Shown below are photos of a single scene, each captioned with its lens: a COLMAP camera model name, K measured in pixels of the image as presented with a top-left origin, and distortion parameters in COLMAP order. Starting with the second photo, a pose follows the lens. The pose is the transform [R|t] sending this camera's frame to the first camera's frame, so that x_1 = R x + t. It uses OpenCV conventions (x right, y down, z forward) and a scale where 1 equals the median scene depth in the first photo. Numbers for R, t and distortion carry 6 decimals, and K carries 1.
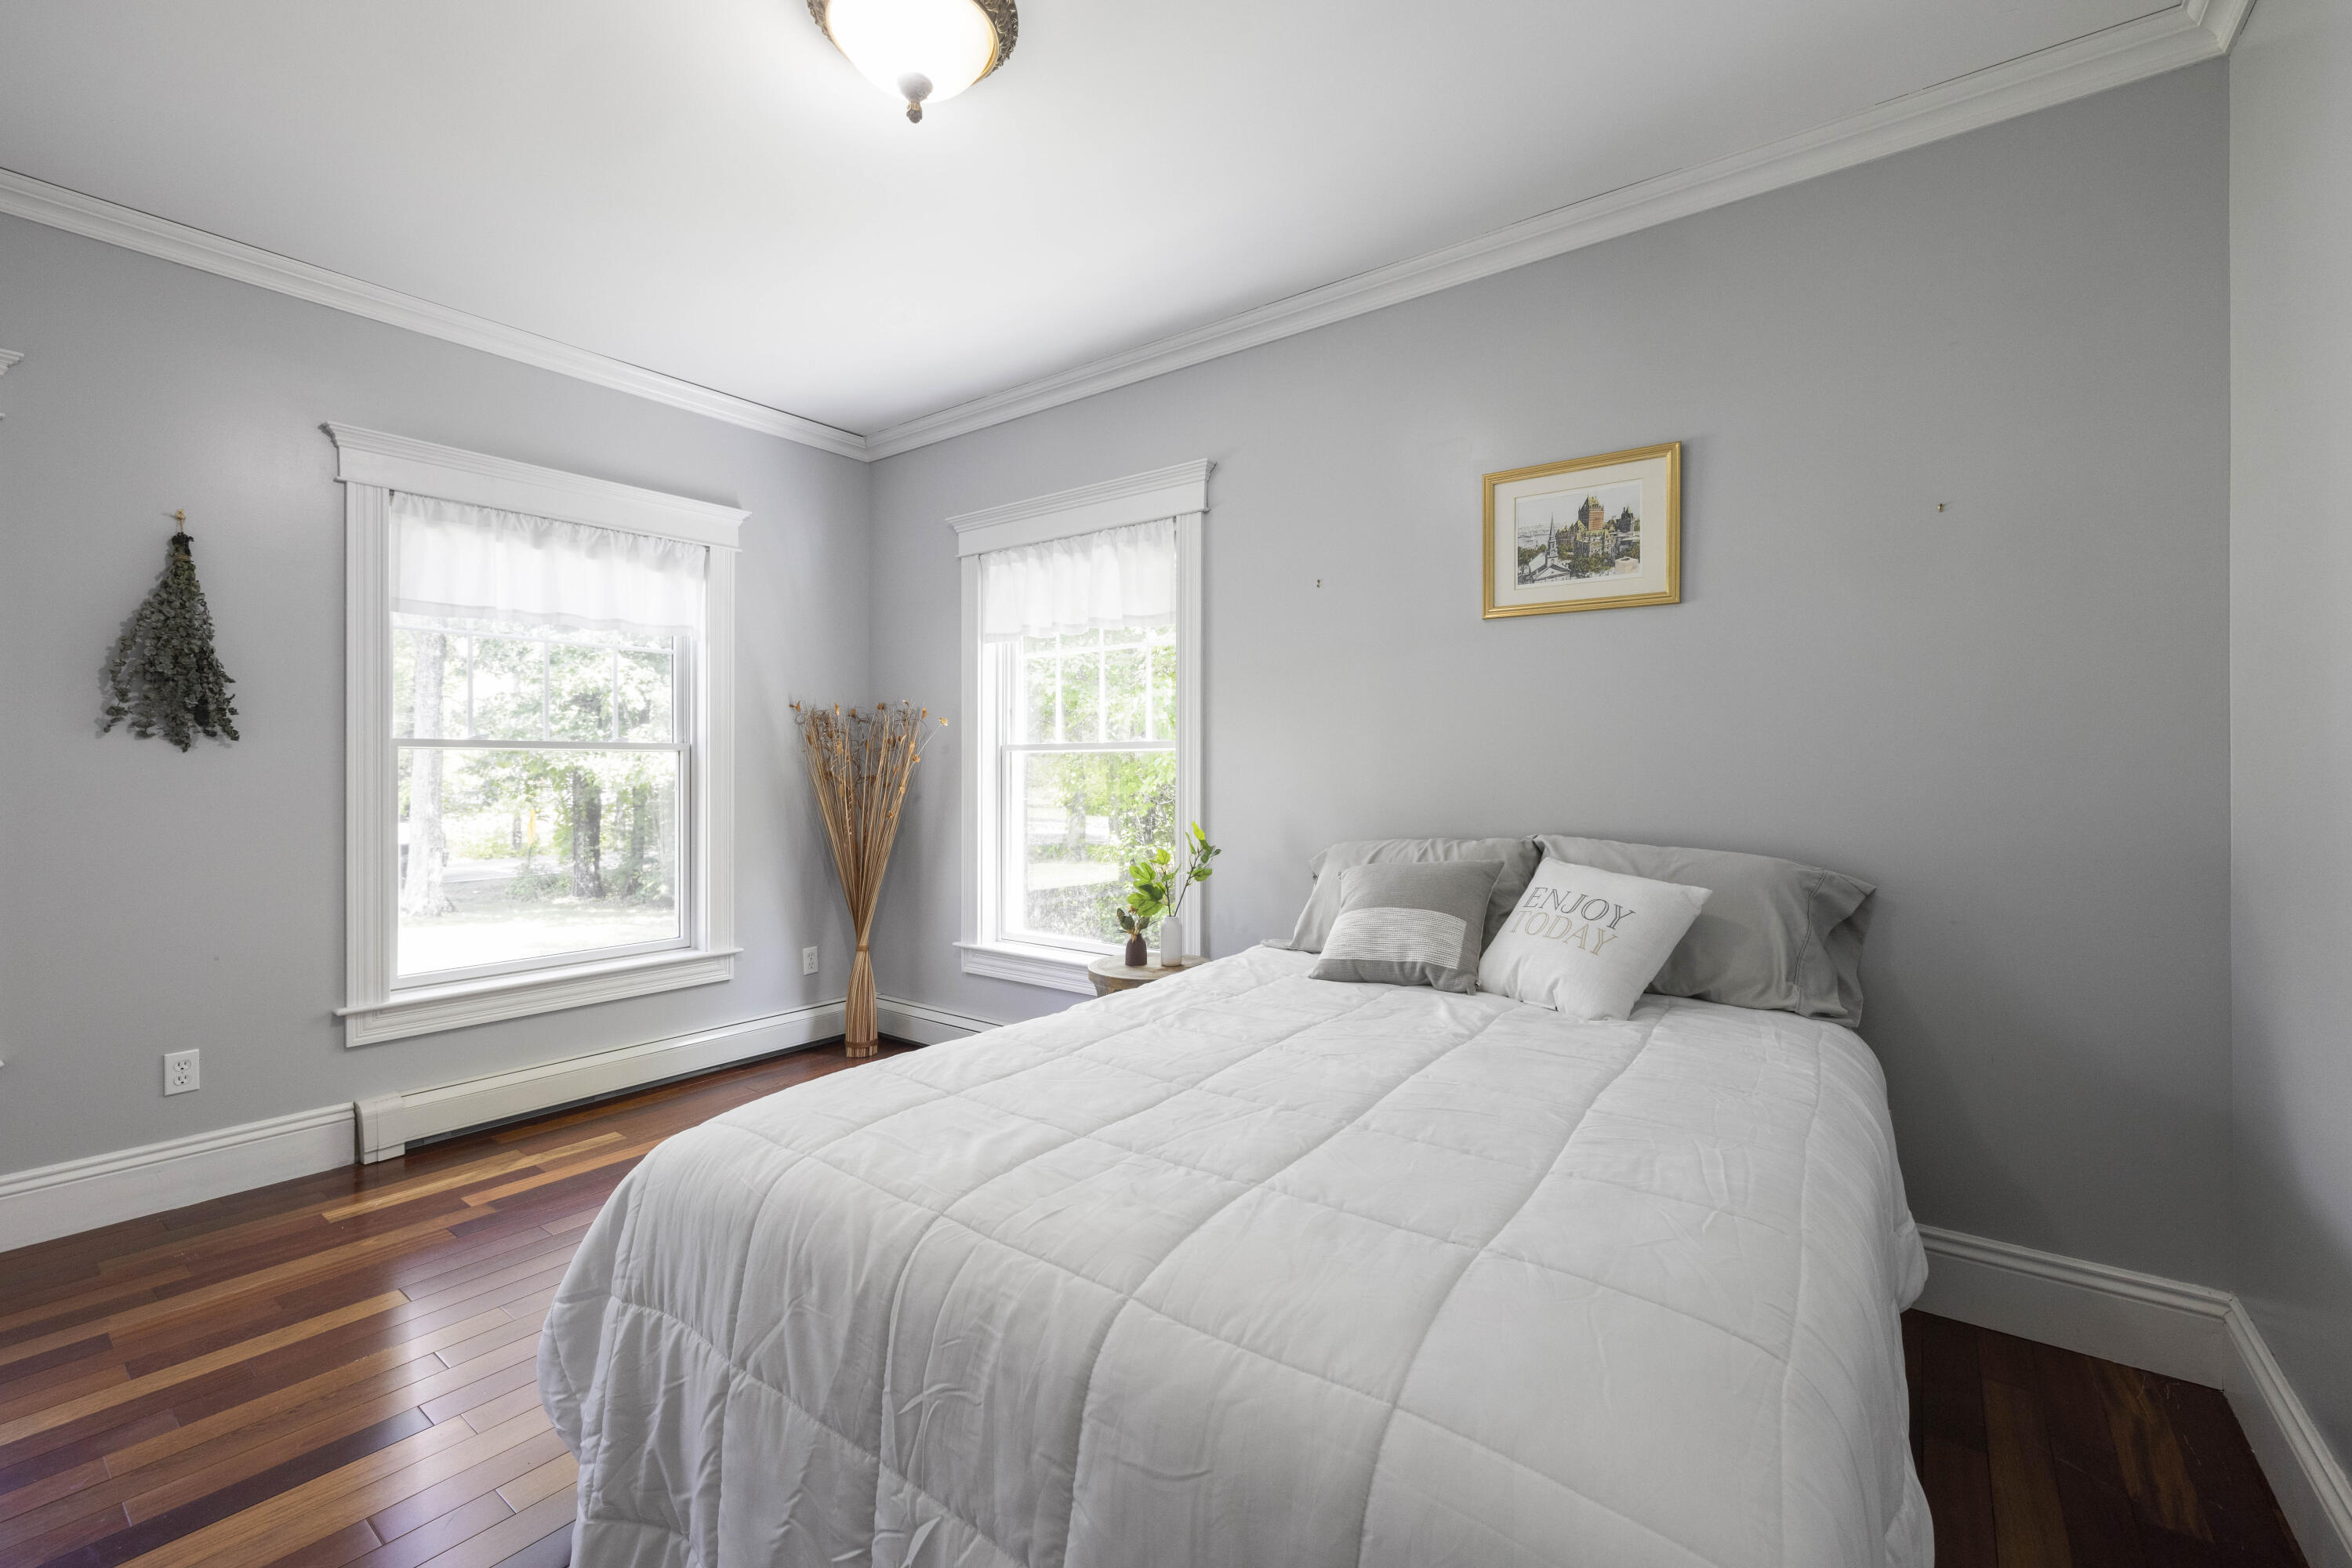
lens RADIAL K [[985.1, 0, 1172.5], [0, 985.1, 754.2], [0, 0, 1]] dist [-0.002648, 0.000444]
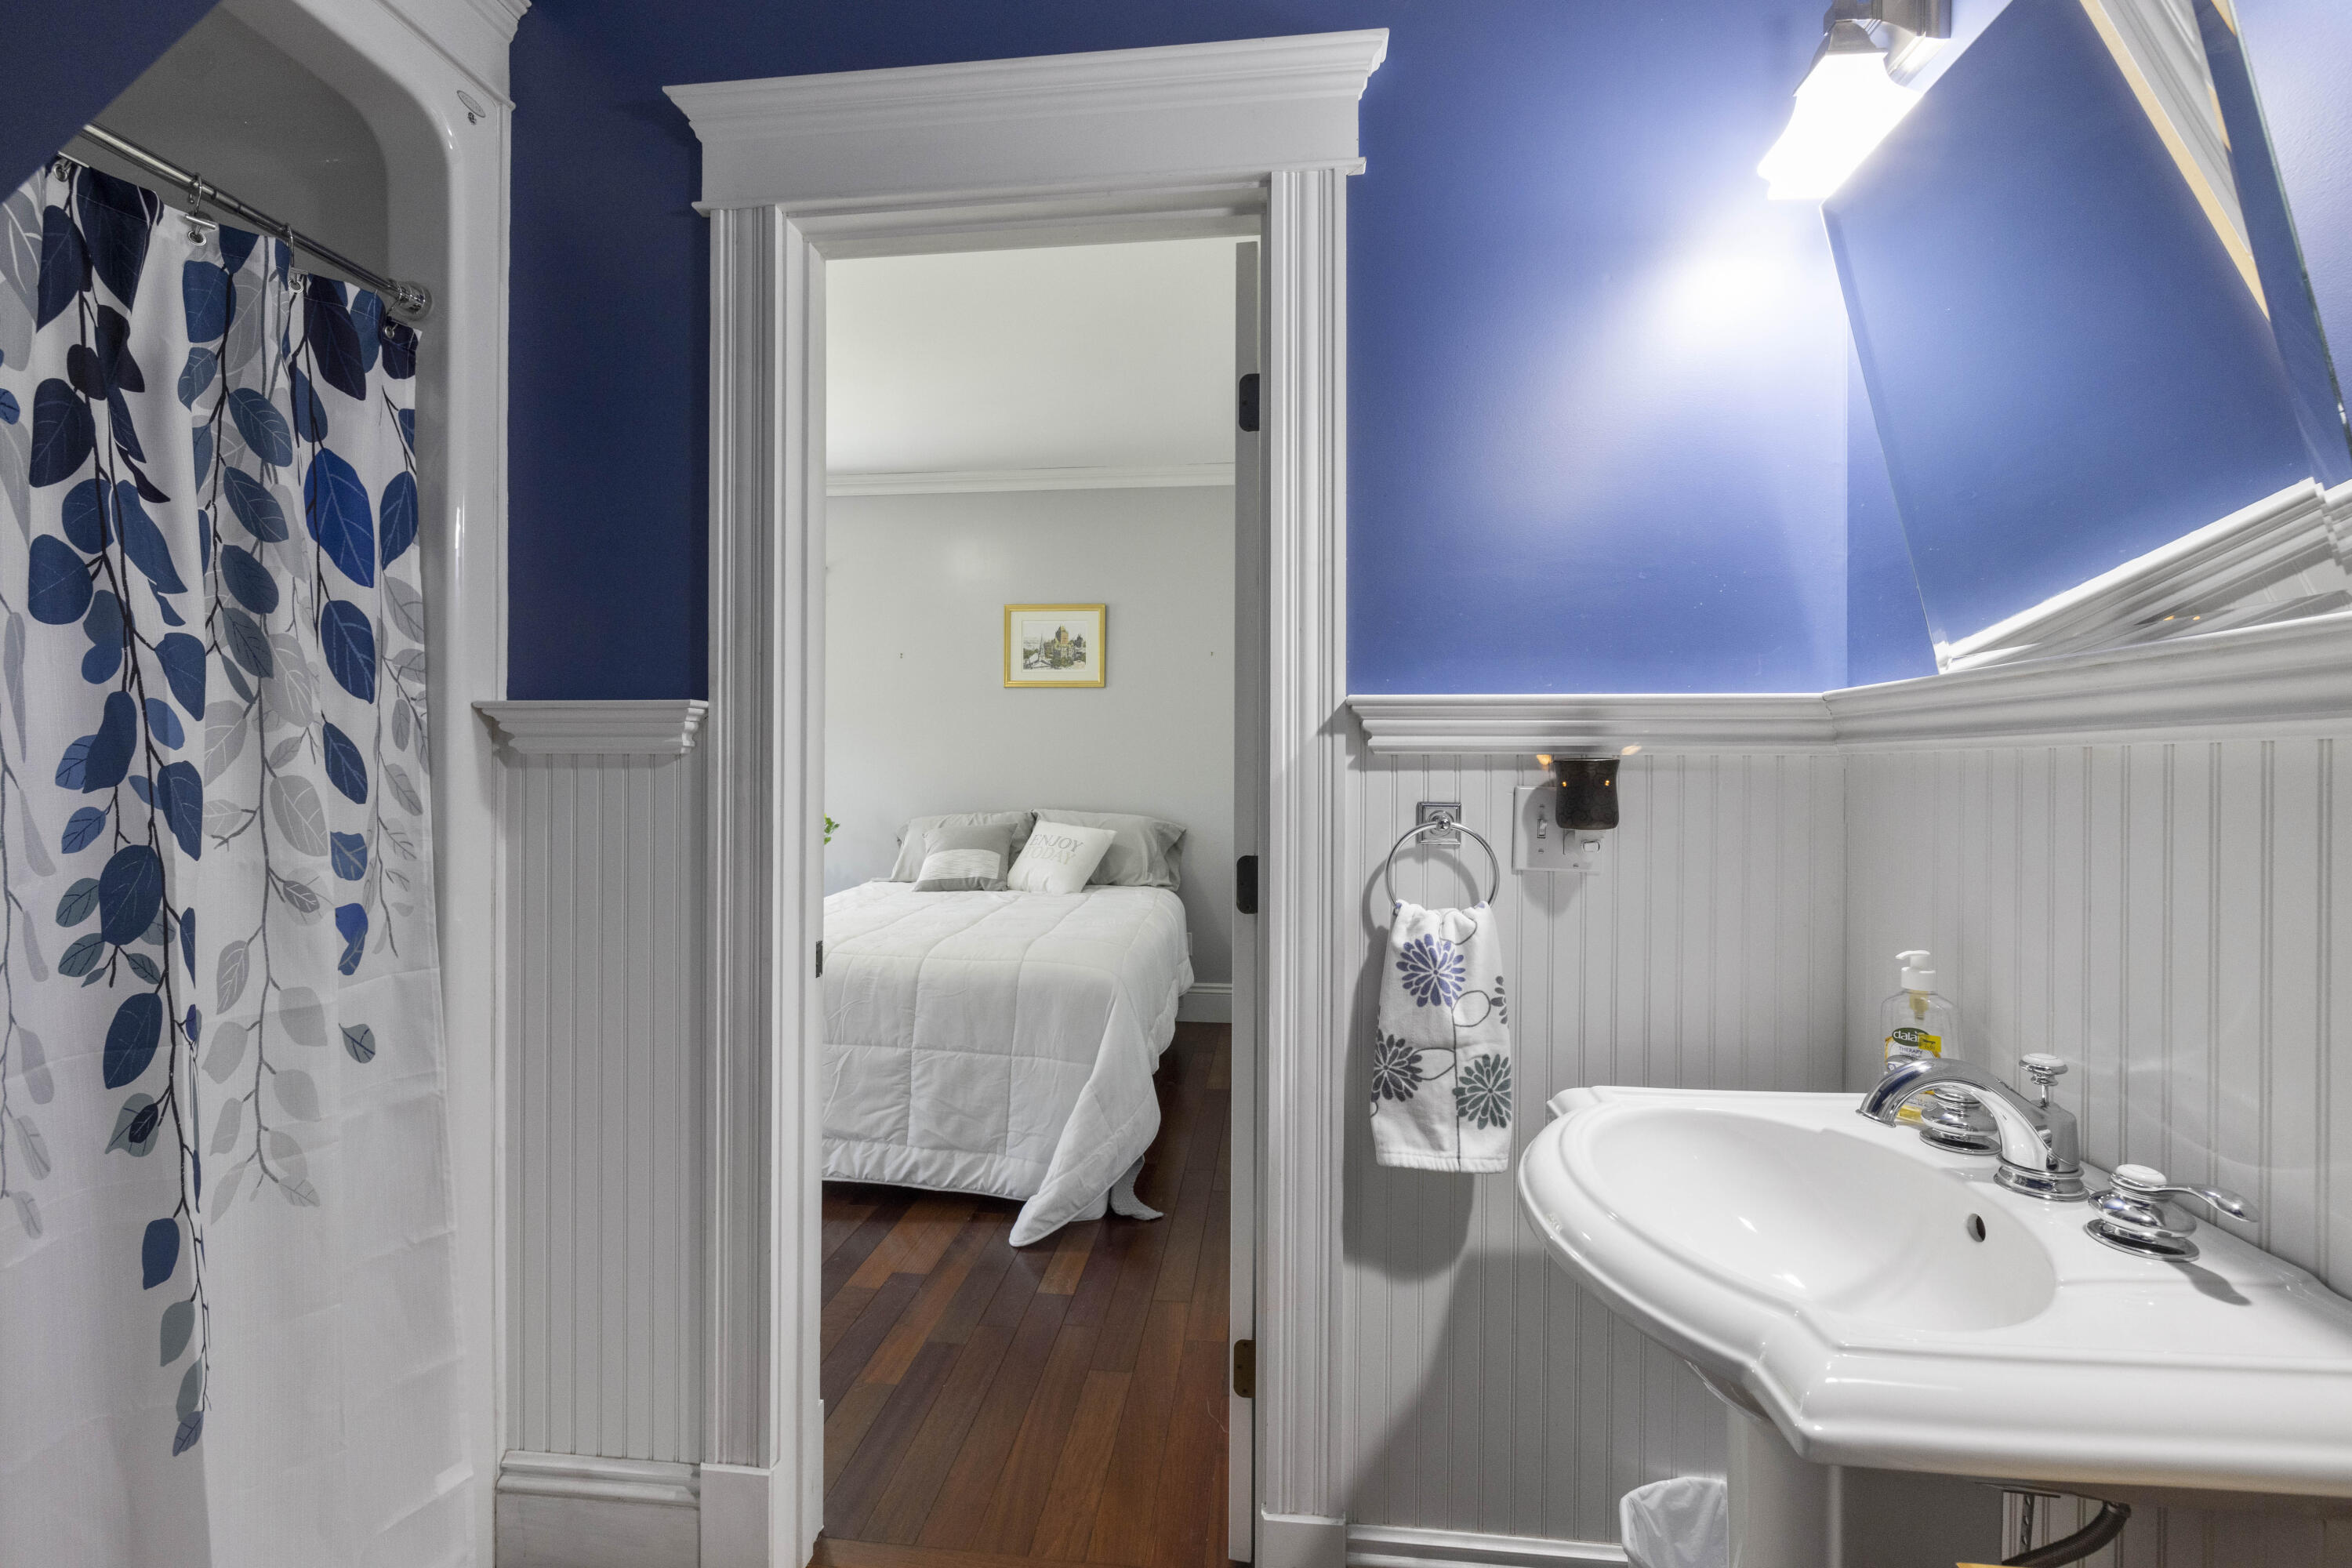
lens RADIAL K [[985.1, 0, 1175.6], [0, 985.1, 776.1], [0, 0, 1]] dist [-0.002648, 0.000444]
pose [[0.854886, 0.001072, 0.518815, -0.373670], [-0.006863, 0.999934, 0.009241, 0.002579], [-0.518771, -0.011460, 0.854836, -0.738975]]
